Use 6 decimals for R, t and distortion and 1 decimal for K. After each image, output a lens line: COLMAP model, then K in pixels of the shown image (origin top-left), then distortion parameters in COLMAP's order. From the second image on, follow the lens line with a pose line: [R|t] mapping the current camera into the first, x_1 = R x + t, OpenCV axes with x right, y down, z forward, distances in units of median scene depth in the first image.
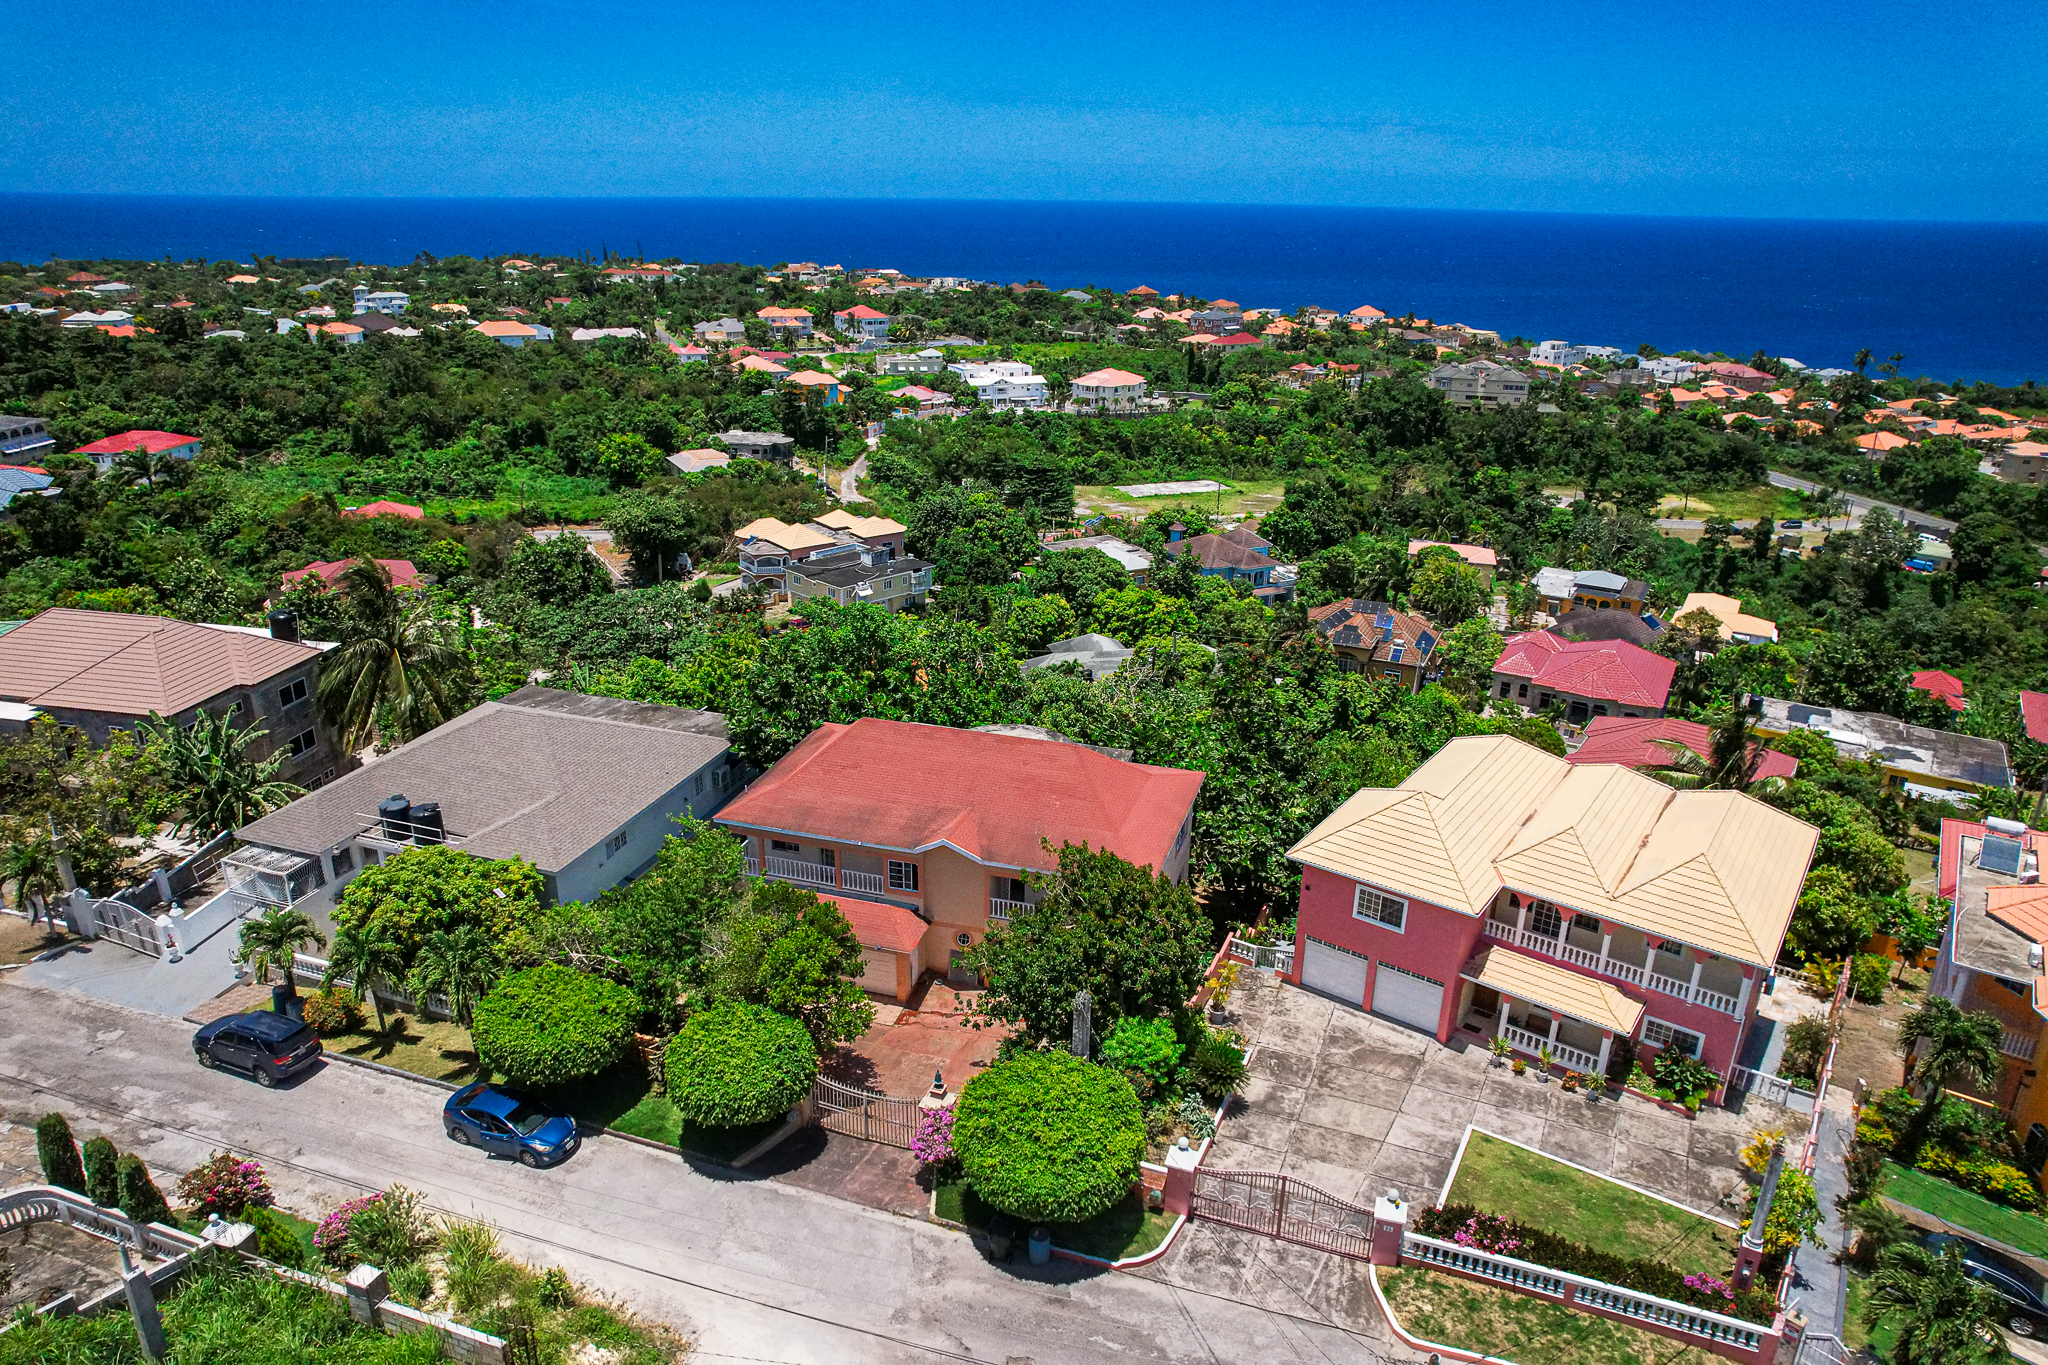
lens RADIAL K [[1310.8, 0, 1023.1], [0, 1310.8, 697.0], [0, 0, 1]] dist [-0.067923, 0.057329]
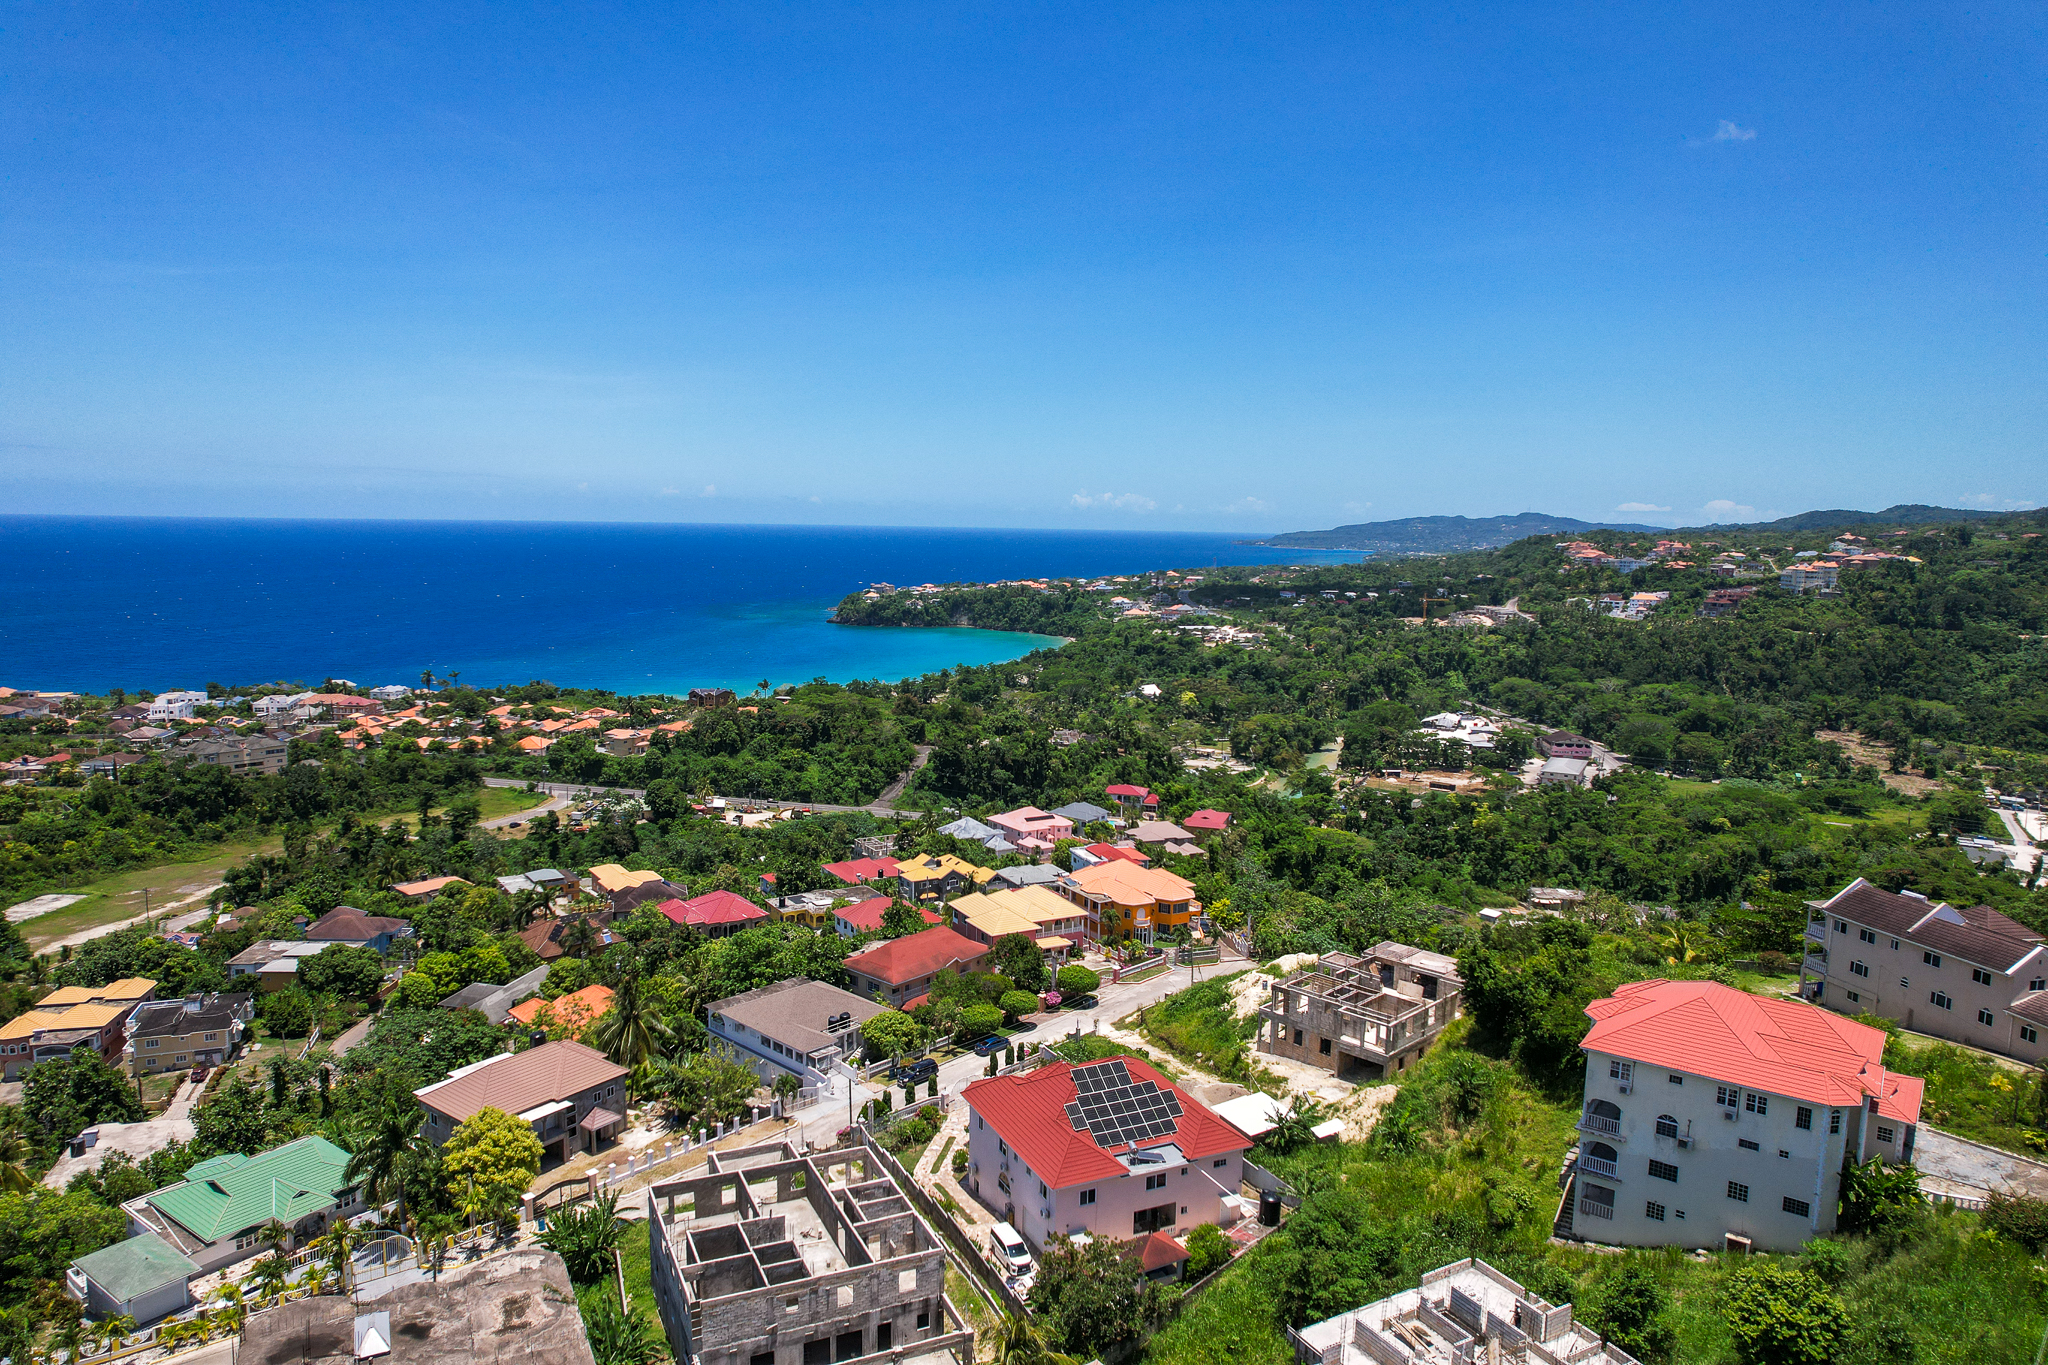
lens RADIAL K [[1310.8, 0, 1028.1], [0, 1310.8, 685.4], [0, 0, 1]] dist [-0.067923, 0.057329]
pose [[0.410228, -0.121133, 0.903903, -0.408801], [0.318168, 0.947875, -0.017372, -0.060147], [-0.854683, 0.294720, 0.427385, -0.106886]]
